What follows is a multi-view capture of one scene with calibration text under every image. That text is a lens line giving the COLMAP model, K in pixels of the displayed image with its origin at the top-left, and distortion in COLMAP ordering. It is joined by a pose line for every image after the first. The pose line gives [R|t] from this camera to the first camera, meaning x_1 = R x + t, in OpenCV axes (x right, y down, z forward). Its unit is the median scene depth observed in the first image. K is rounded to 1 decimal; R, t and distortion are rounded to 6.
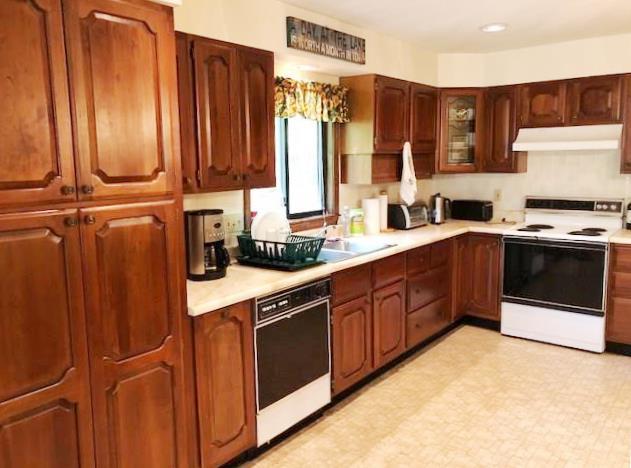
lens RADIAL K [[527.1, 0, 295.2], [0, 527.1, 224.0], [0, 0, 1]] dist [-0.006142, -0.002703]
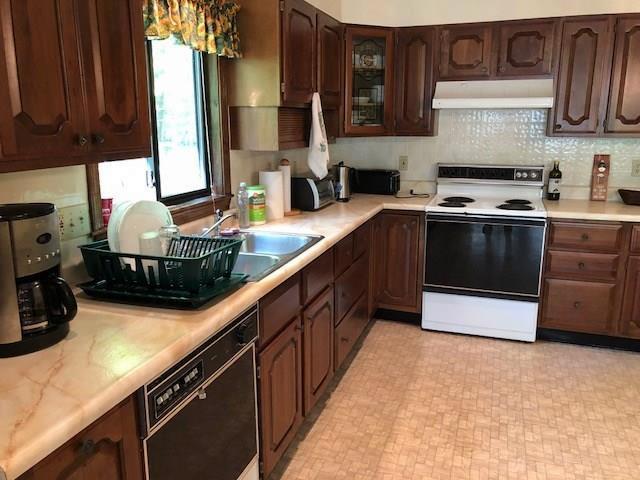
lens RADIAL K [[532.1, 0, 321.9], [0, 532.1, 232.1], [0, 0, 1]] dist [0.014949, -0.008066]
pose [[0.935116, -0.057657, 0.349619, -0.053387], [0.029805, 0.995975, 0.084534, -0.025010], [-0.353086, -0.068628, 0.933070, 0.301604]]
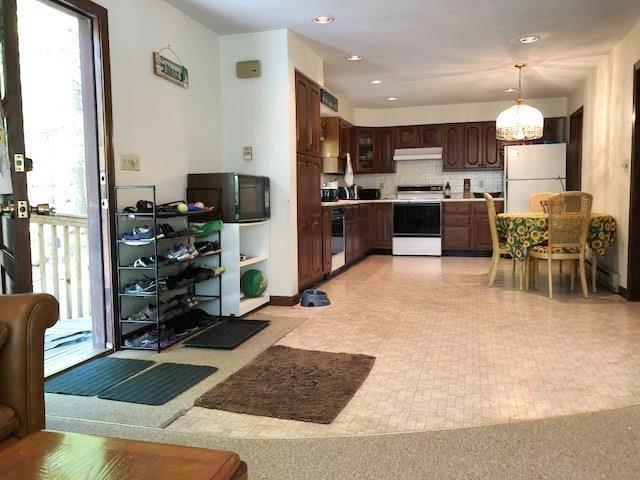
lens RADIAL K [[532.1, 0, 316.3], [0, 532.1, 236.7], [0, 0, 1]] dist [0.014949, -0.008066]
pose [[0.923066, -0.027809, 0.383635, -0.675047], [0.051063, 0.997415, -0.050563, 0.251896], [-0.381237, 0.066262, 0.922099, -0.757237]]
